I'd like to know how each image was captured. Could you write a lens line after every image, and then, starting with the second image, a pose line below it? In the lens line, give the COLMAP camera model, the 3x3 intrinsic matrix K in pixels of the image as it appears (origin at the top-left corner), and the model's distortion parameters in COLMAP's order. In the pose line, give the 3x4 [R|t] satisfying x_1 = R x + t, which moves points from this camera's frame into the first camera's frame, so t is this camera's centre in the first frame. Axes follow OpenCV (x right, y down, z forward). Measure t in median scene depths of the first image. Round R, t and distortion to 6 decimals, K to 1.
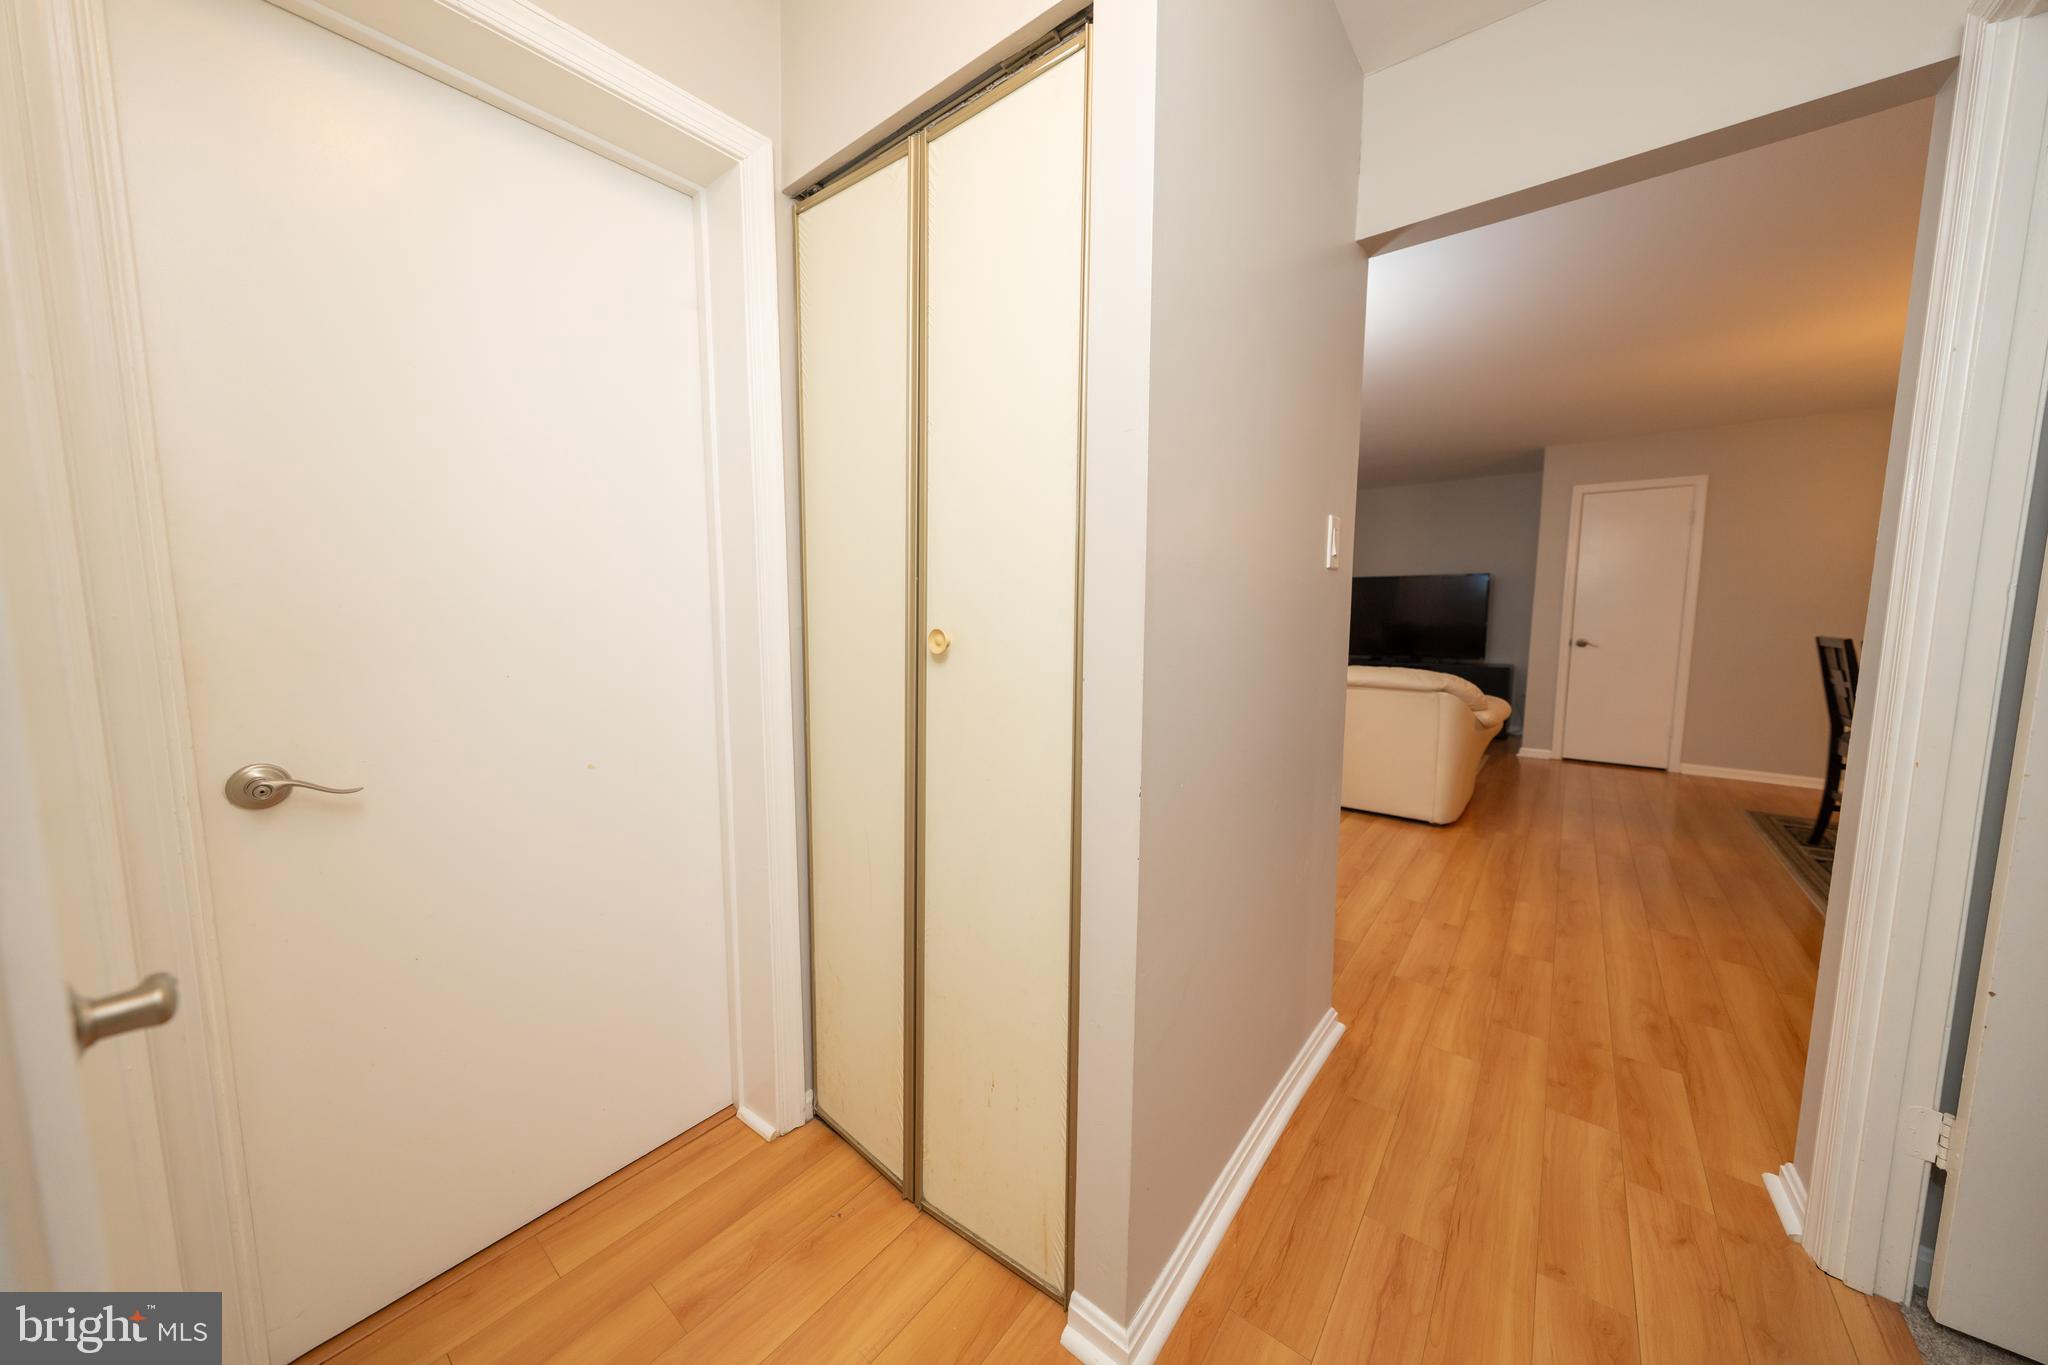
lens RADIAL K [[685.5, 0, 1031.7], [0, 685.5, 680.8], [0, 0, 1]] dist [-0.001025, 0.000075]
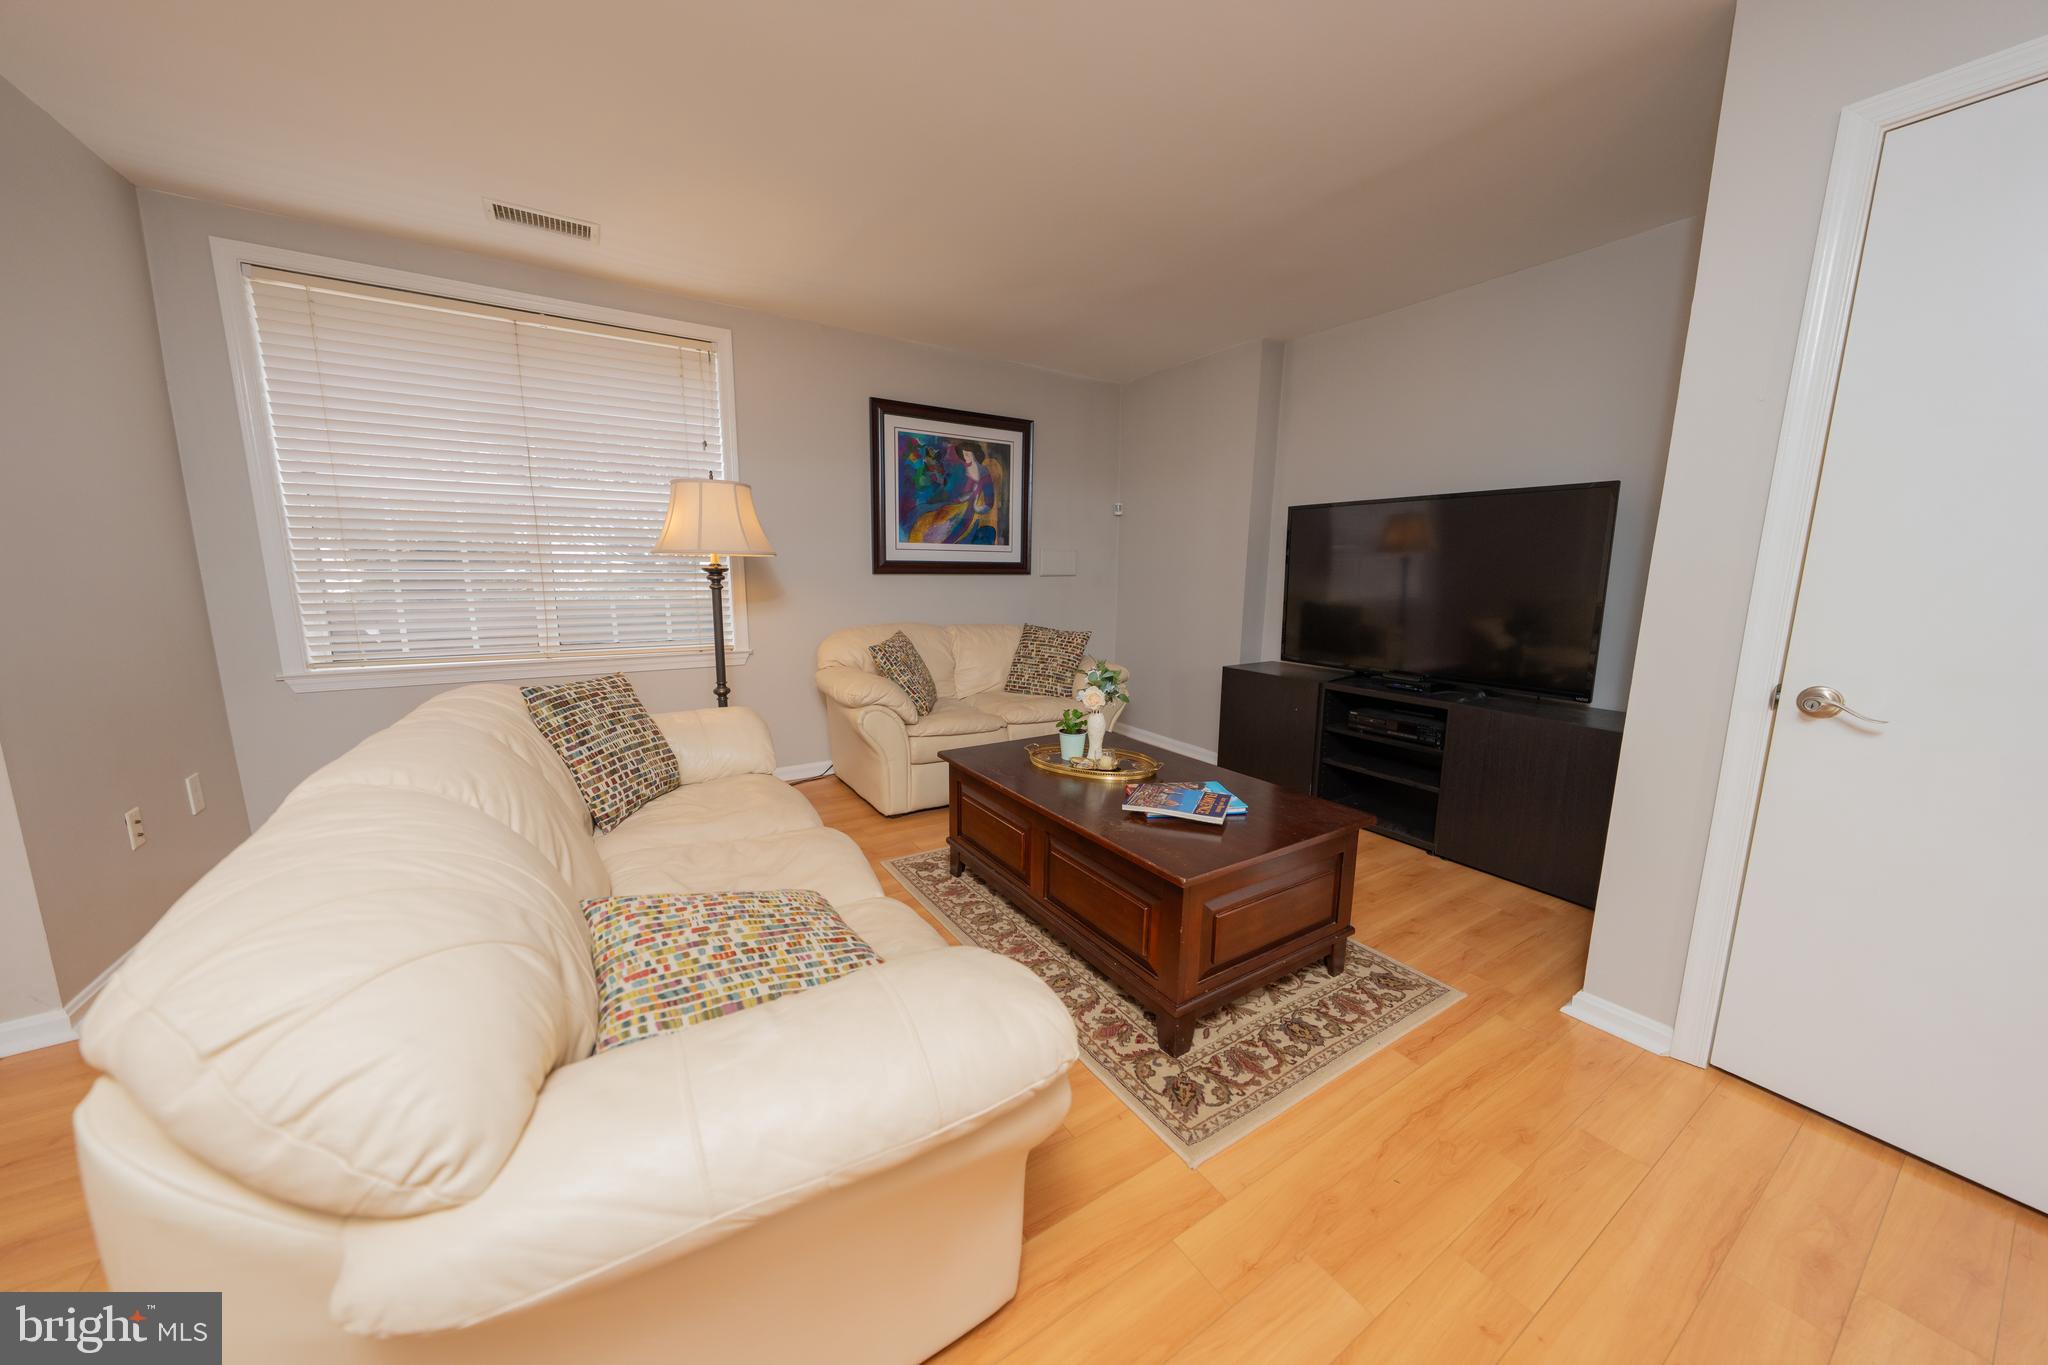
lens RADIAL K [[695.2, 0, 1026.8], [0, 695.2, 680.8], [0, 0, 1]] dist [-0.000814, 0.000106]
pose [[0.946581, 0.062213, -0.316408, 0.566379], [-0.044190, 0.996982, 0.063831, -0.065017], [0.319424, -0.046439, 0.946473, 0.610015]]
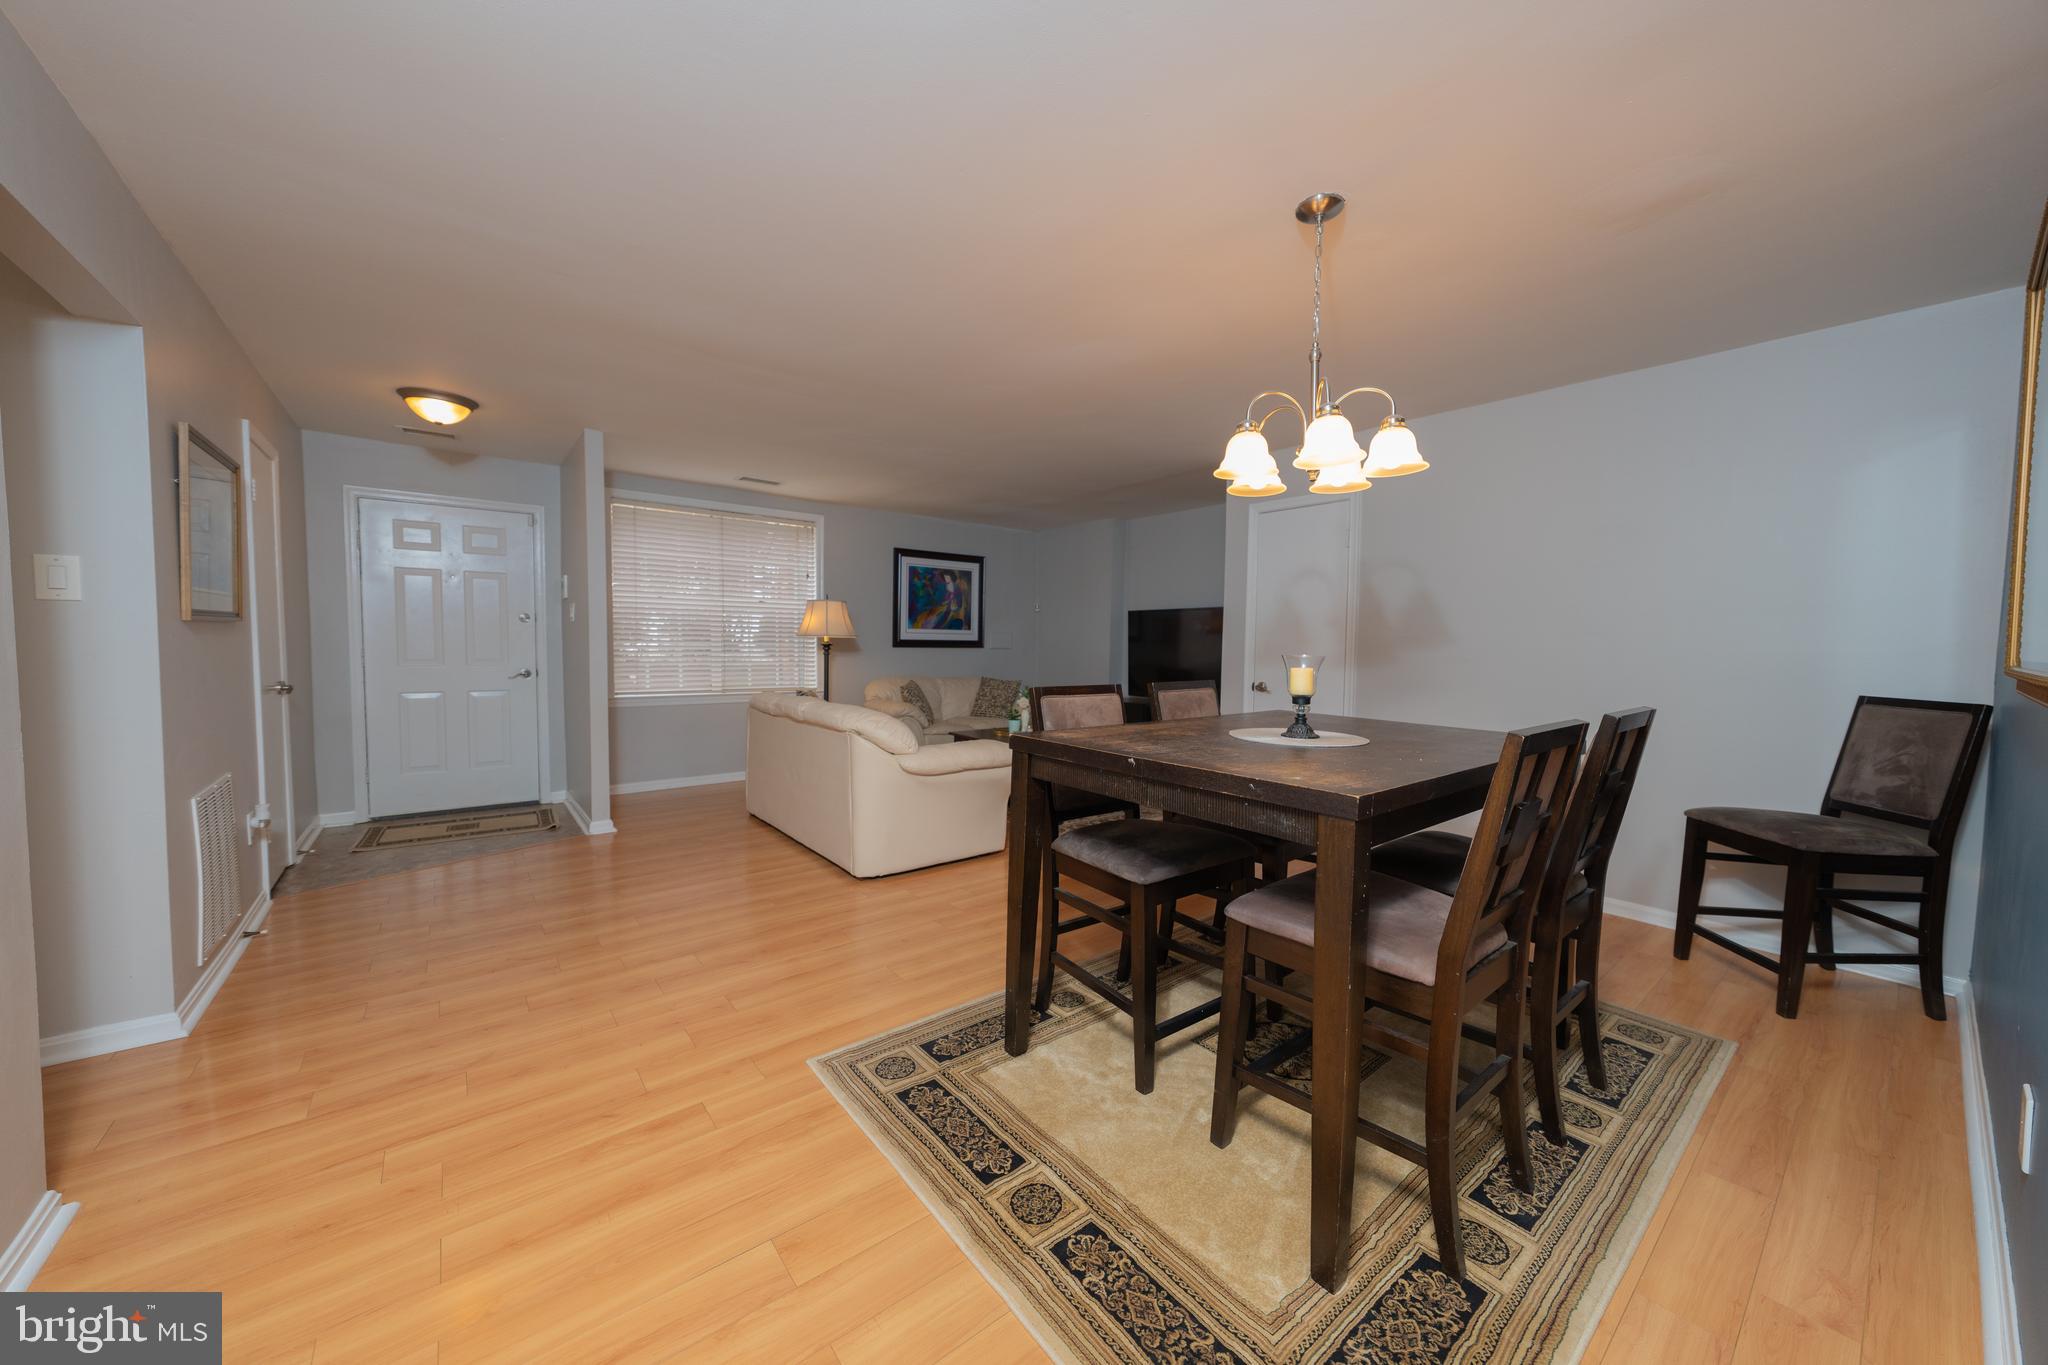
lens RADIAL K [[729.9, 0, 1027.8], [0, 729.9, 679.2], [0, 0, 1]] dist [0.000867, -0.000262]
pose [[0.974624, 0.021644, -0.222802, 0.696522], [-0.034290, 0.998003, -0.053049, -0.007135], [0.221208, 0.059343, 0.973419, 0.060662]]
